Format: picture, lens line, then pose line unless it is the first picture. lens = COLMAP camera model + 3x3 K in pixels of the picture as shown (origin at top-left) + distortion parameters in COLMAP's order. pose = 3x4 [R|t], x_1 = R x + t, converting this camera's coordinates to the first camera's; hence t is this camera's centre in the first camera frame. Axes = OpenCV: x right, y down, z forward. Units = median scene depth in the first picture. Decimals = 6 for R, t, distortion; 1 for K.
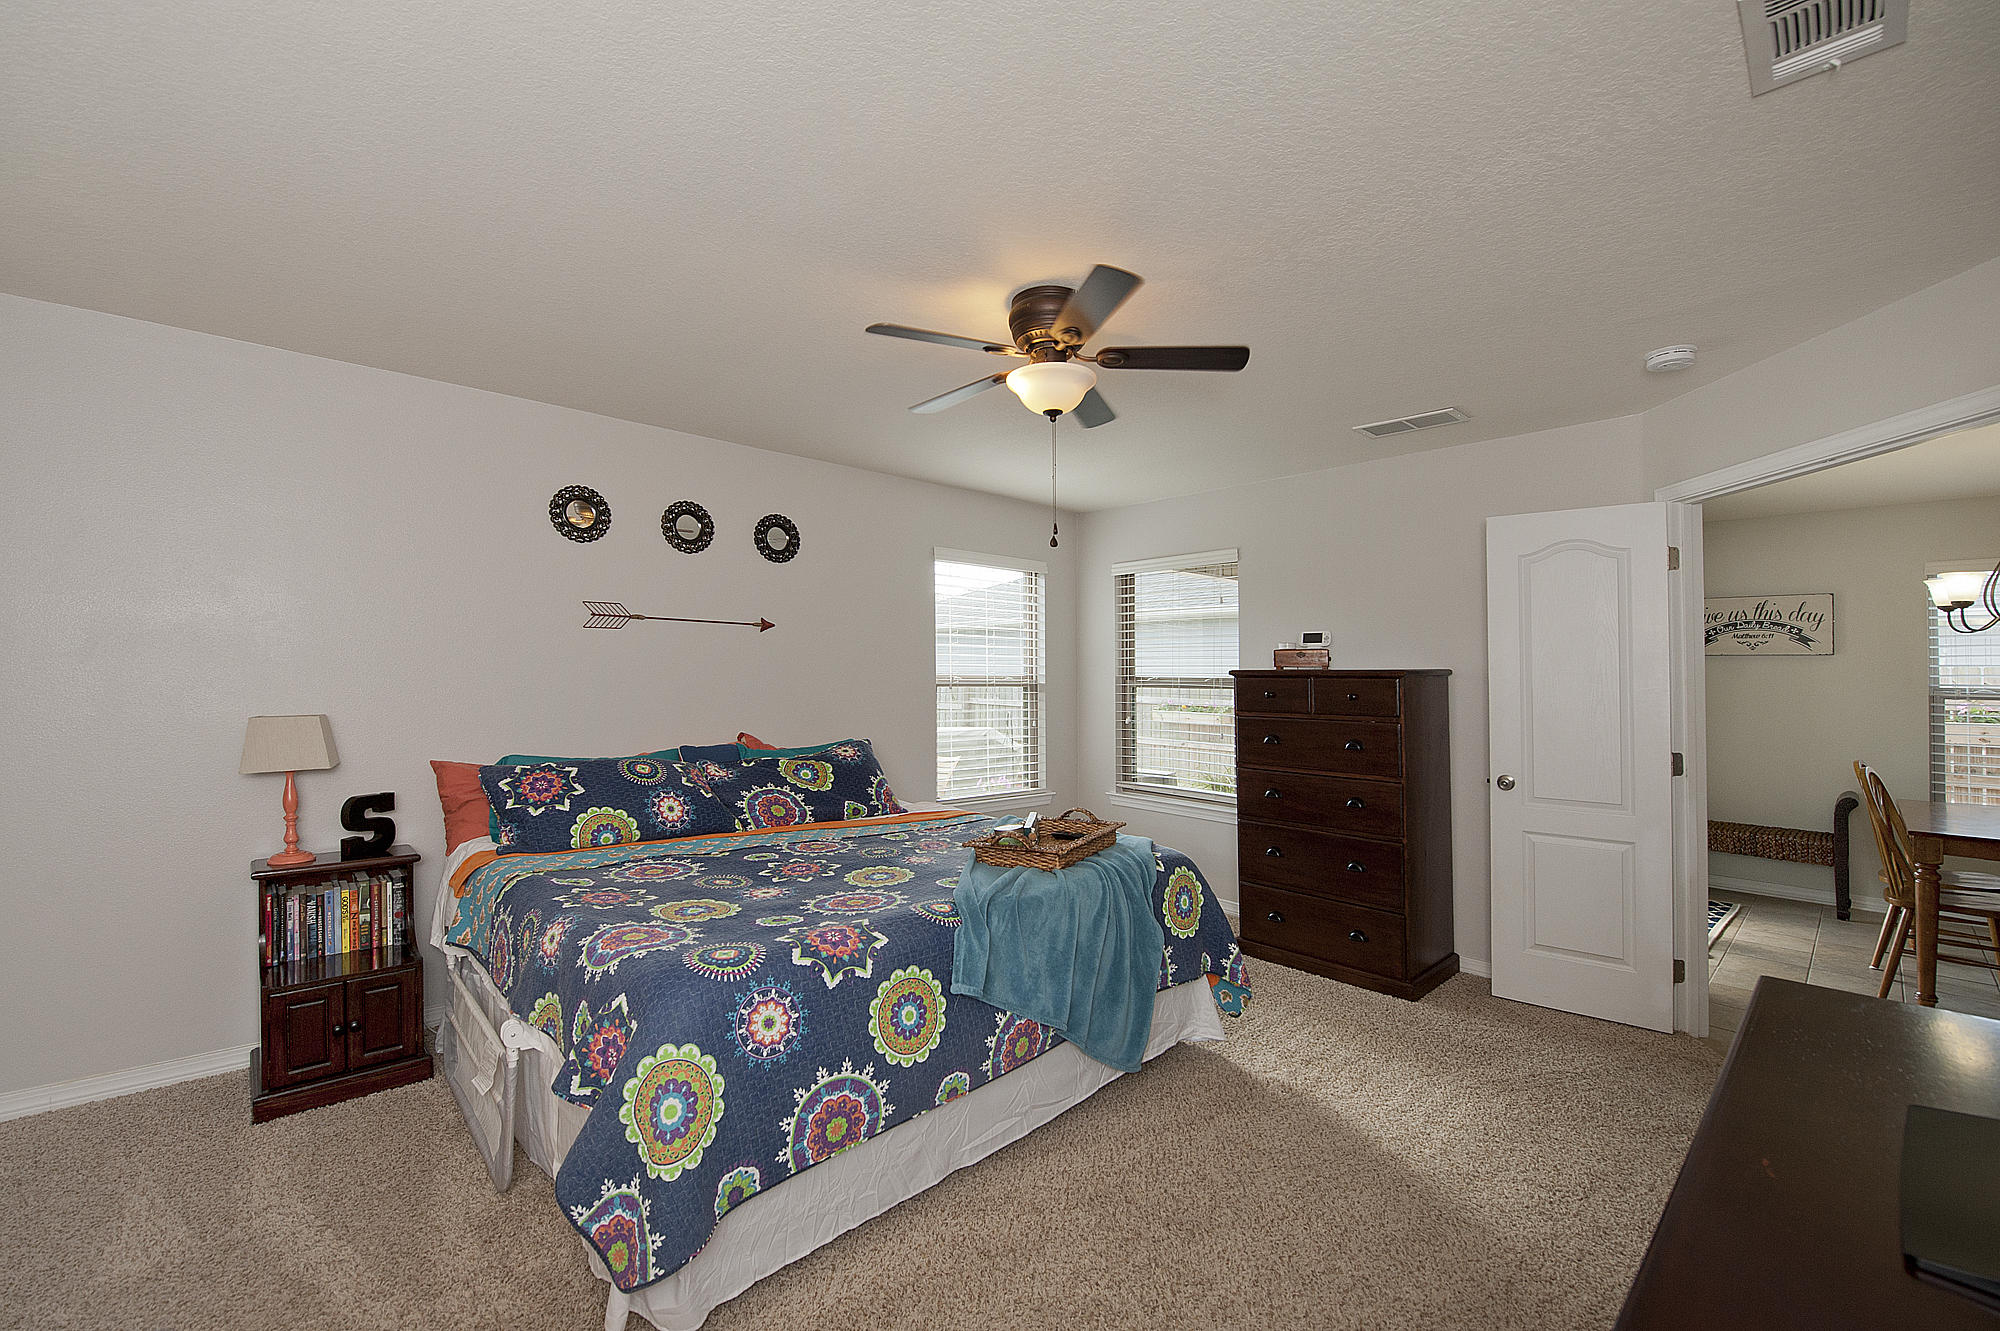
lens RADIAL K [[828.5, 0, 1000.3], [0, 828.5, 667.4], [0, 0, 1]] dist [-0.014699, -0.000138]
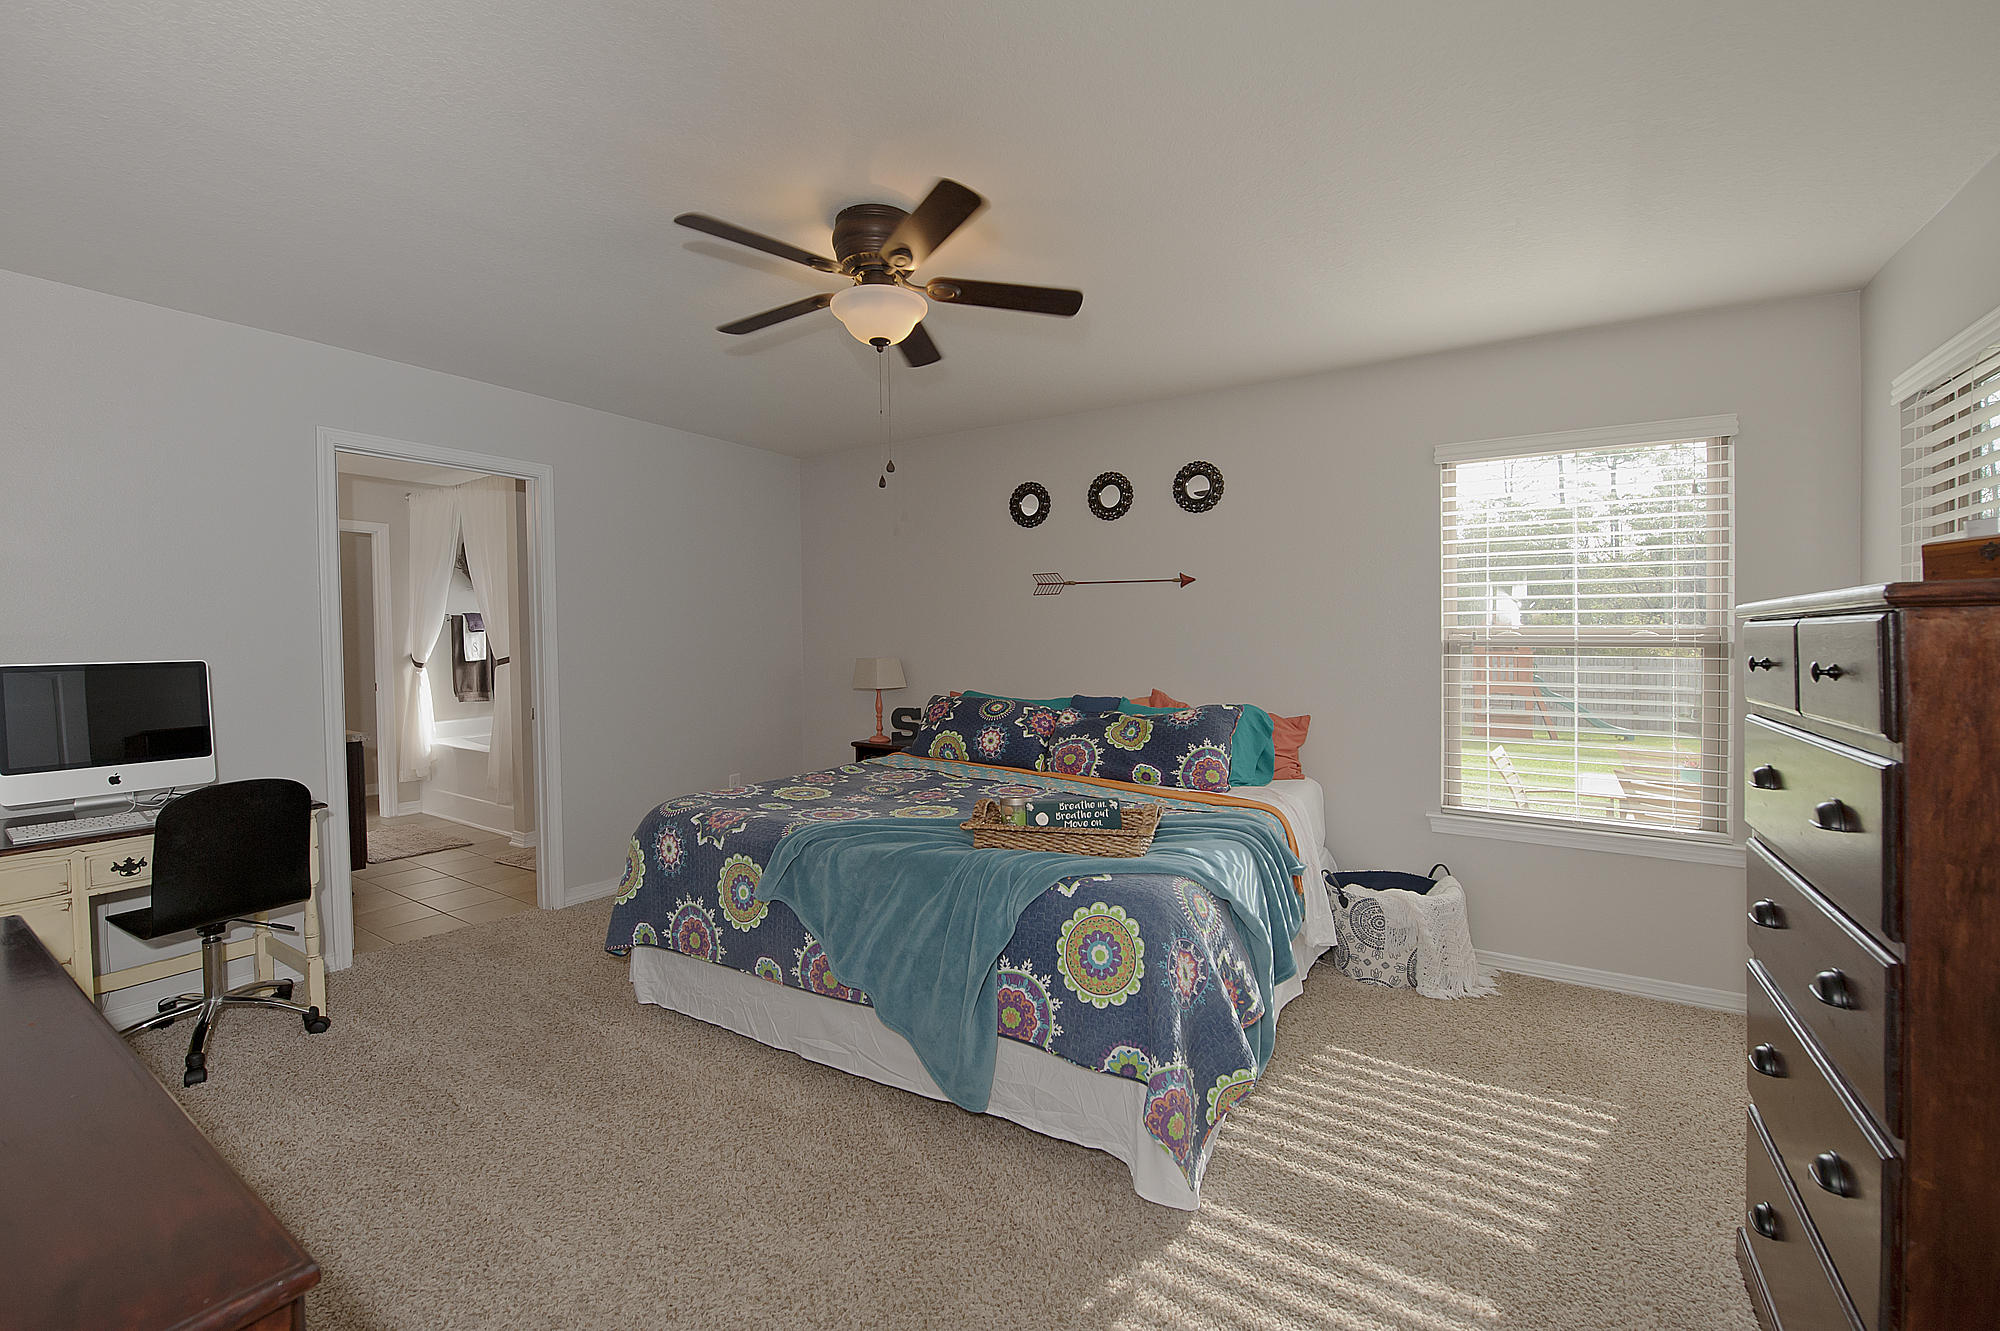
lens RADIAL K [[828.5, 0, 943.8], [0, 828.5, 652.4], [0, 0, 1]] dist [-0.014699, -0.000138]
pose [[0.213612, 0.012981, -0.976832, 0.958183], [0.014880, 0.999752, 0.016540, 0.022249], [0.976805, -0.018068, 0.213366, 0.816247]]
